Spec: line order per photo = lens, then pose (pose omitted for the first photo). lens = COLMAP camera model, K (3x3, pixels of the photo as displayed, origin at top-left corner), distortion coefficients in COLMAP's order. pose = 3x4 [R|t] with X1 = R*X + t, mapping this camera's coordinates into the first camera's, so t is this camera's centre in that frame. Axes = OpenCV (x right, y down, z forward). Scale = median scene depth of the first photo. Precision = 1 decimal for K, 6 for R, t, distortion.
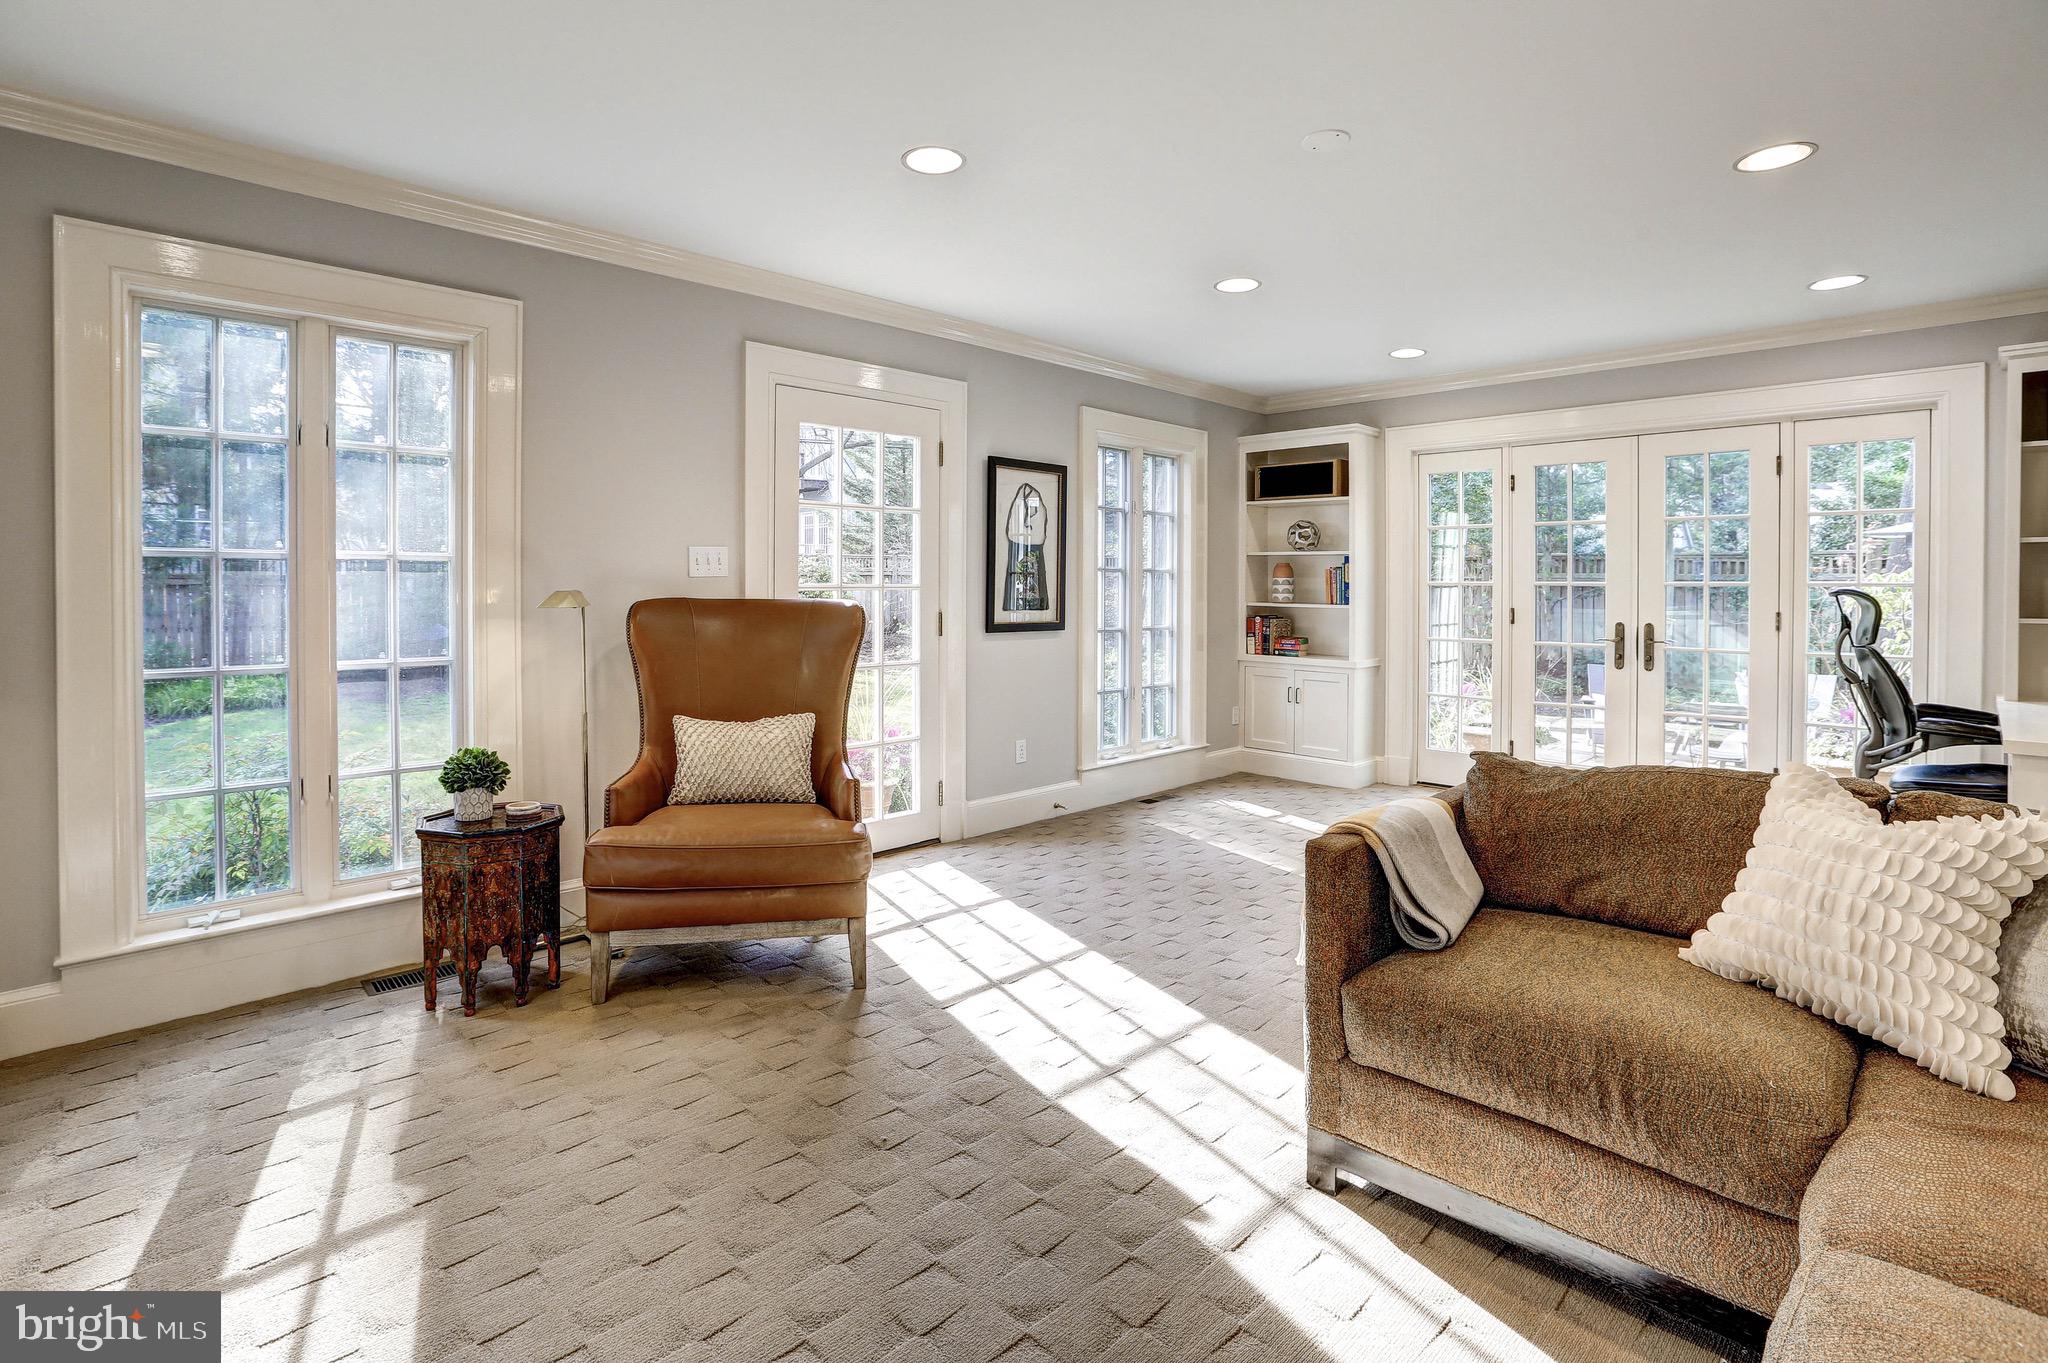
lens RADIAL K [[995.7, 0, 1014.2], [0, 995.7, 581.7], [0, 0, 1]] dist [-0.002655, -0.000061]
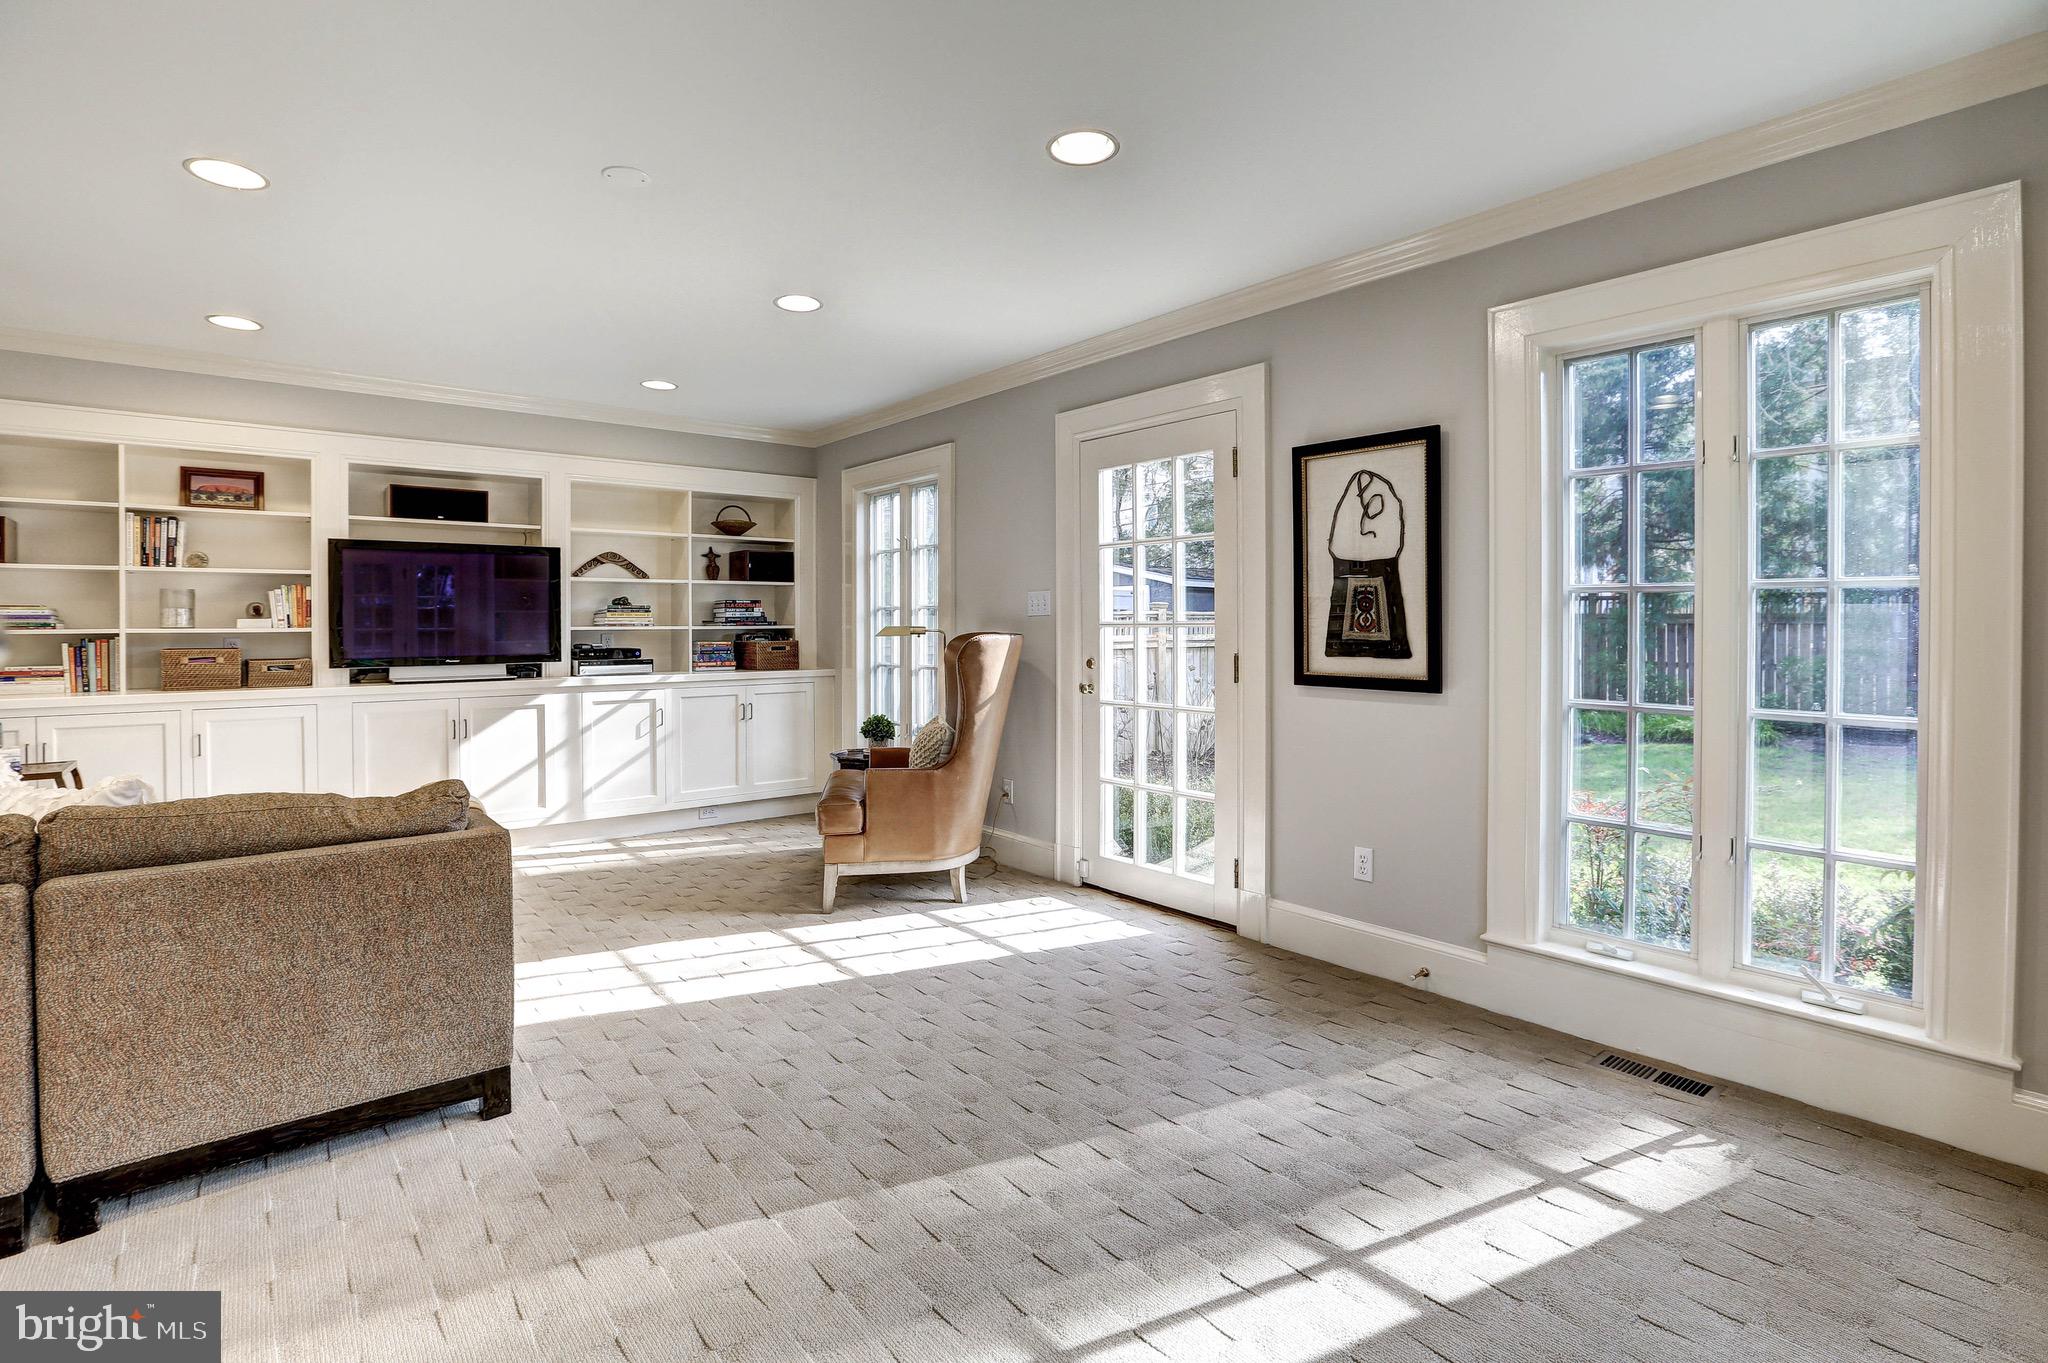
lens RADIAL K [[964.9, 0, 1012.8], [0, 964.9, 628.1], [0, 0, 1]] dist [-0.029880, 0.000283]
pose [[-0.094340, 0.001367, -0.995539, 0.579109], [0.005329, 0.999985, 0.000868, 0.005721], [0.995526, -0.005224, -0.094346, 0.696449]]
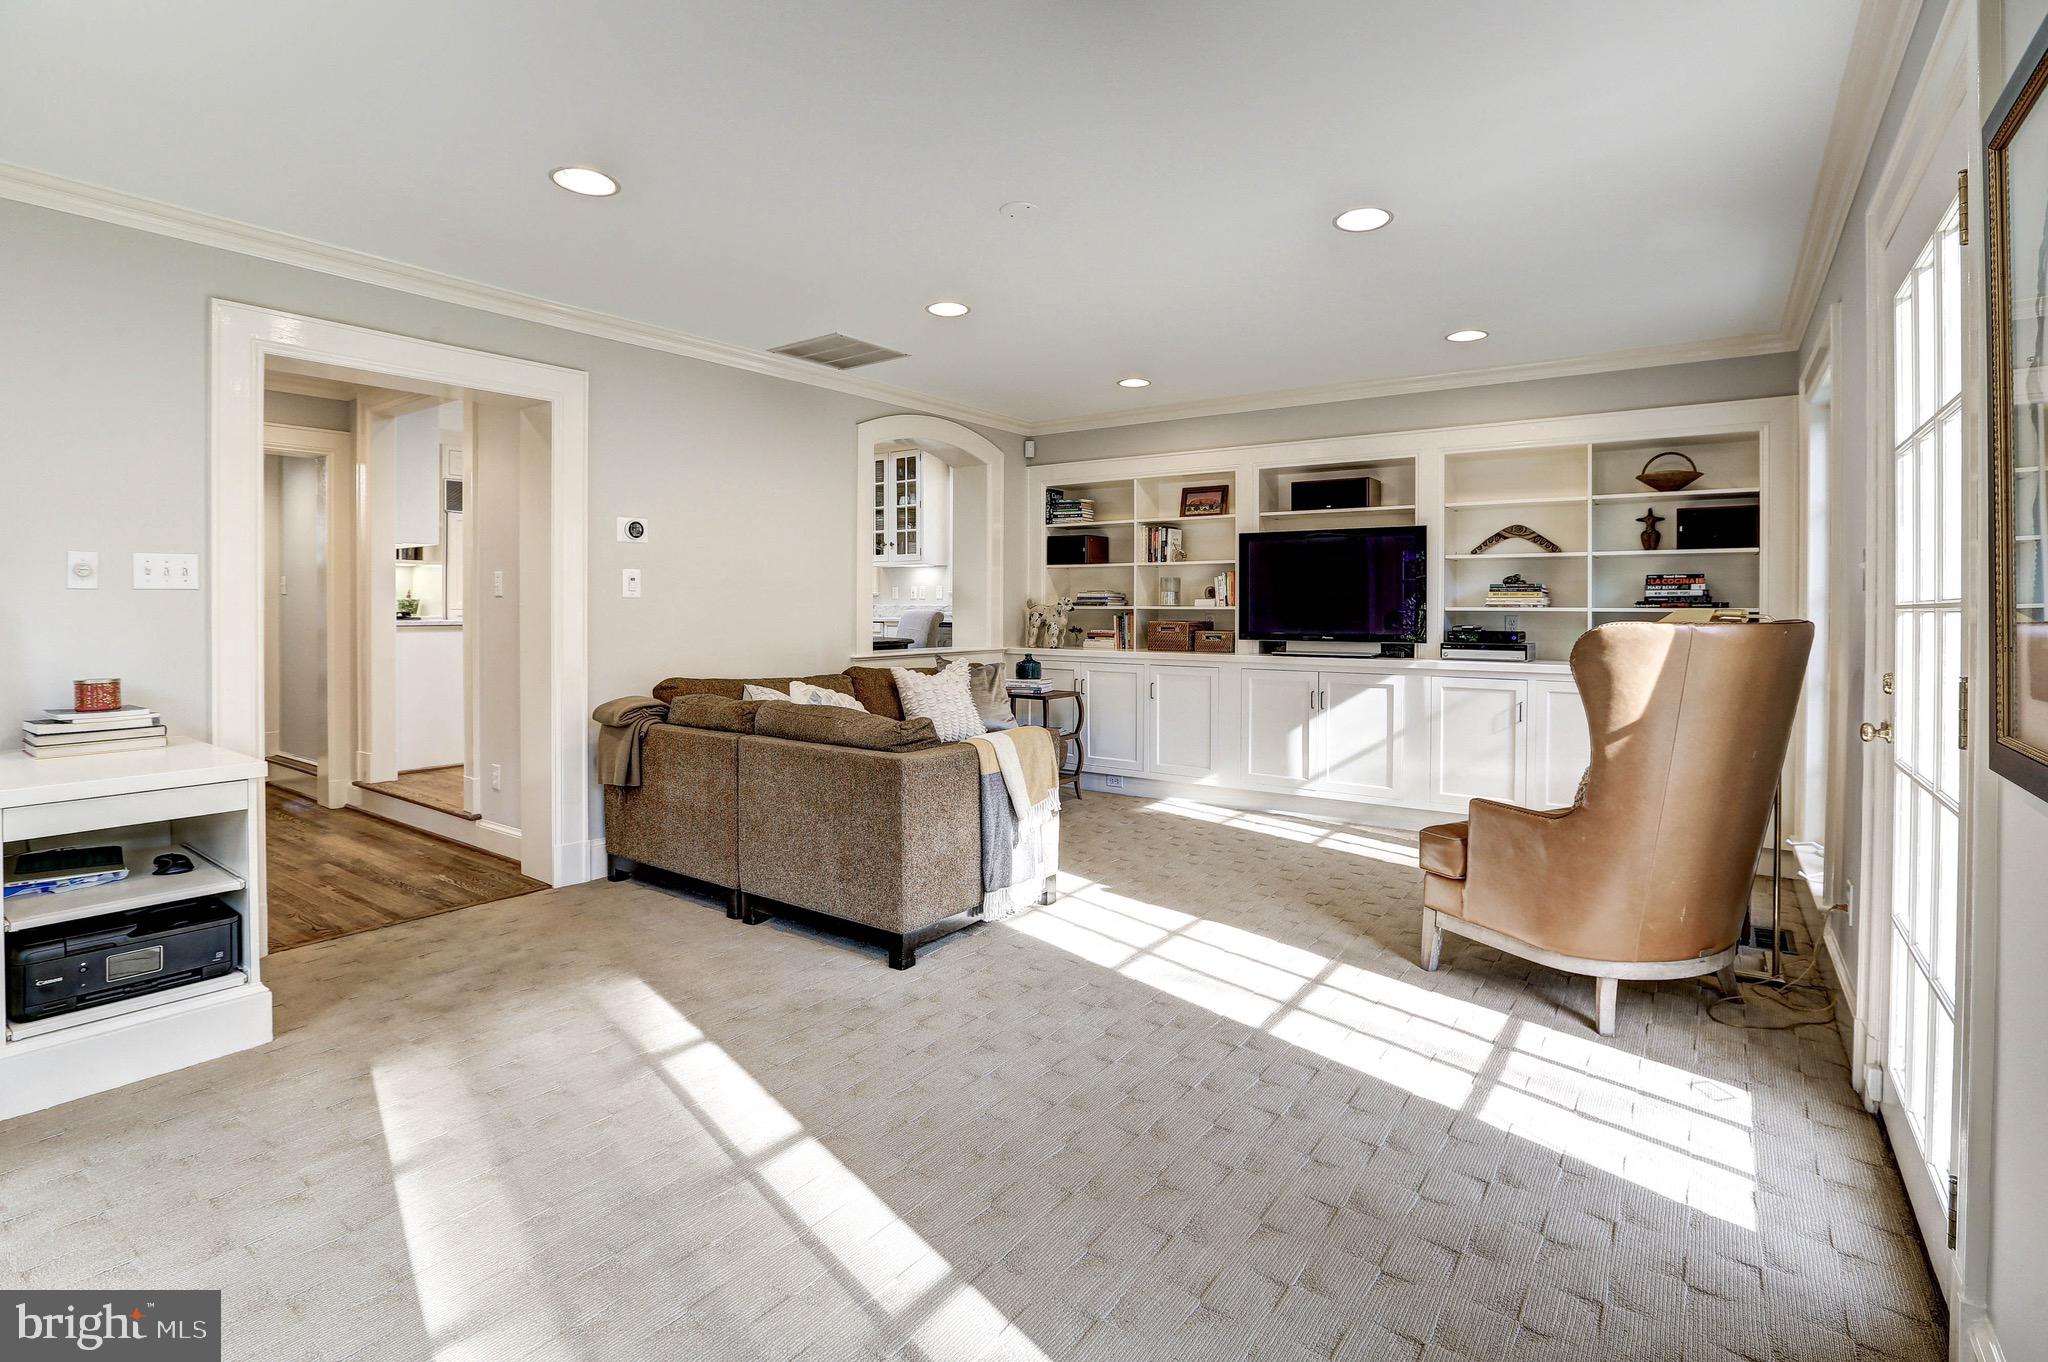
lens RADIAL K [[966.7, 0, 1065.0], [0, 966.7, 614.5], [0, 0, 1]] dist [-0.039864, 0.000271]
pose [[-0.981220, -0.005561, -0.192813, 0.219895], [-0.006634, 0.999966, 0.004915, 0.007655], [0.192779, 0.006102, -0.981223, 0.980255]]
